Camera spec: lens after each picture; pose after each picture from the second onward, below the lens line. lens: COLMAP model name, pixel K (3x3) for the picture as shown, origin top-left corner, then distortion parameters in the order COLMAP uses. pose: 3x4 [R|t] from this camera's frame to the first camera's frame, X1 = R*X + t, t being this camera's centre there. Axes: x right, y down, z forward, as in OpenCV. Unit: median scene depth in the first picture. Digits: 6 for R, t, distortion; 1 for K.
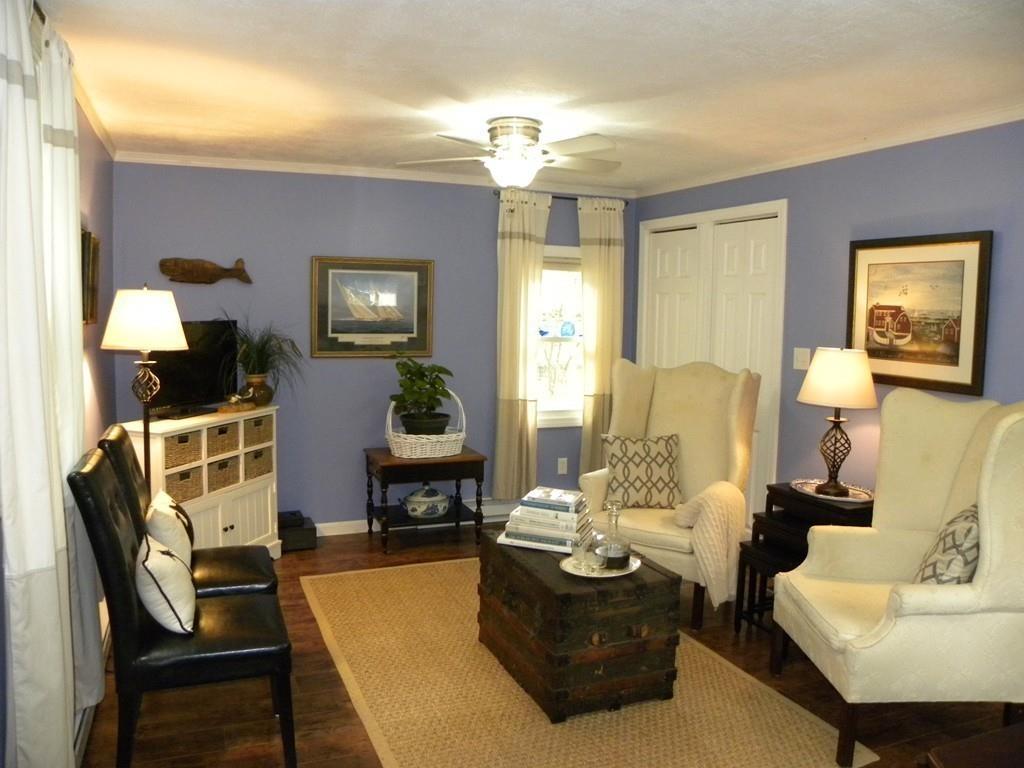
lens RADIAL K [[773.7, 0, 512.0], [0, 773.7, 384.0], [0, 0, 1]] dist [-0.154974, 0.098701]
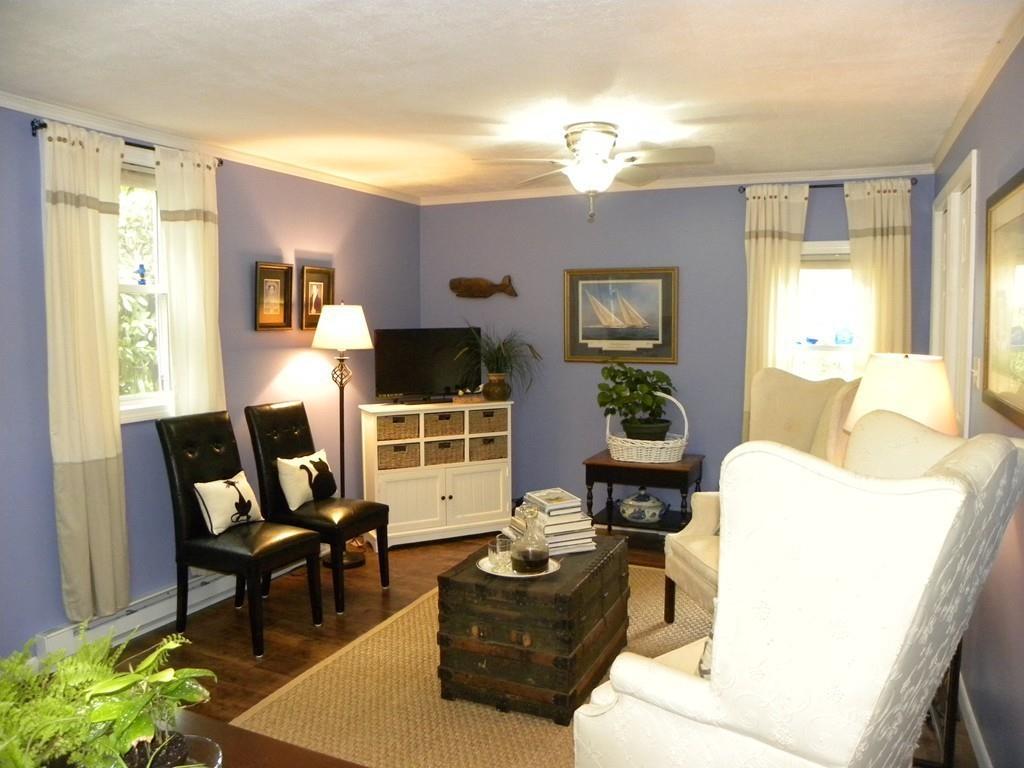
lens RADIAL K [[773.7, 0, 512.0], [0, 773.7, 384.0], [0, 0, 1]] dist [-0.154974, 0.098701]
pose [[0.685547, 0.039286, -0.726968, 0.599238], [-0.052128, 0.998629, 0.004809, -0.003780], [0.726160, 0.034598, 0.686655, 0.215269]]
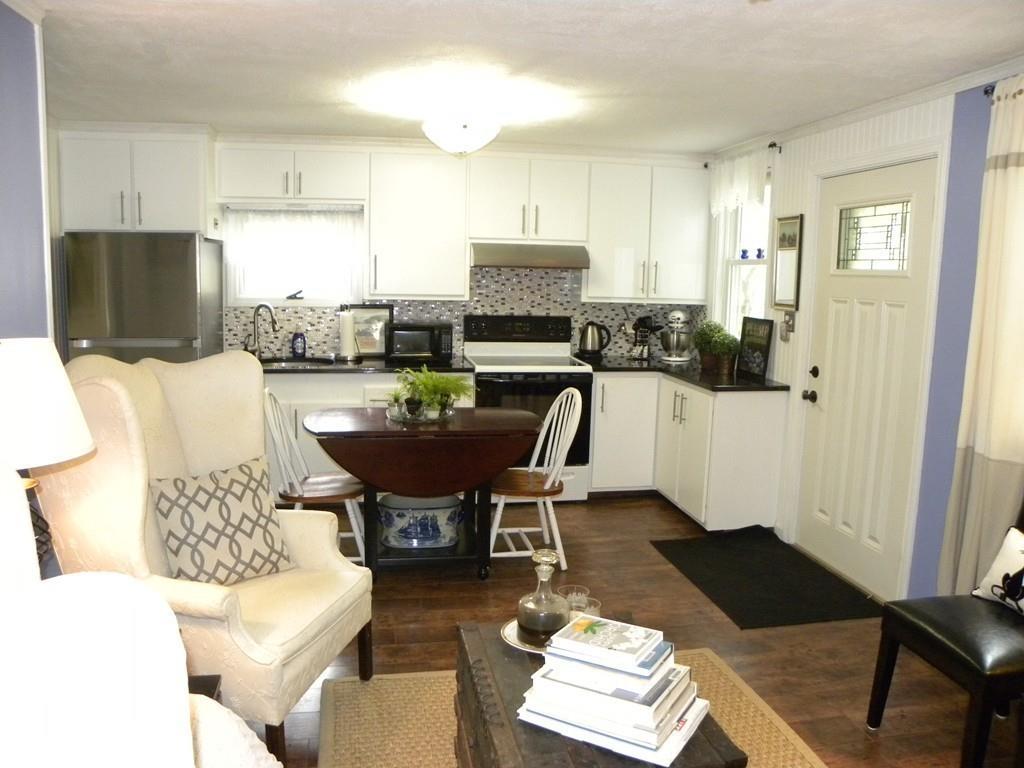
lens RADIAL K [[773.7, 0, 512.0], [0, 773.7, 384.0], [0, 0, 1]] dist [-0.154974, 0.098701]
pose [[-0.976910, -0.071680, 0.201266, 0.022241], [-0.021744, 0.970505, 0.240099, -0.118917], [-0.212540, 0.230179, -0.949655, 1.182842]]
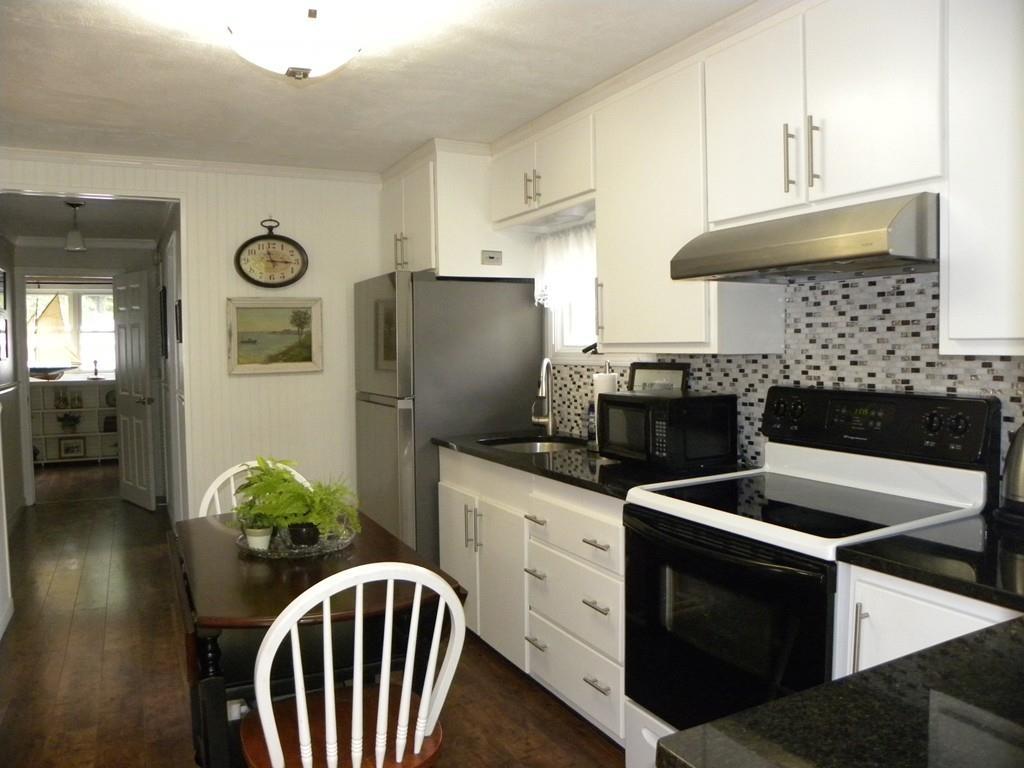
lens RADIAL K [[773.7, 0, 512.0], [0, 773.7, 384.0], [0, 0, 1]] dist [-0.154974, 0.098701]
pose [[-0.077728, -0.071028, 0.994441, -0.233714], [0.106669, 0.991141, 0.079129, 0.014614], [-0.991252, 0.112227, -0.069463, 0.152816]]
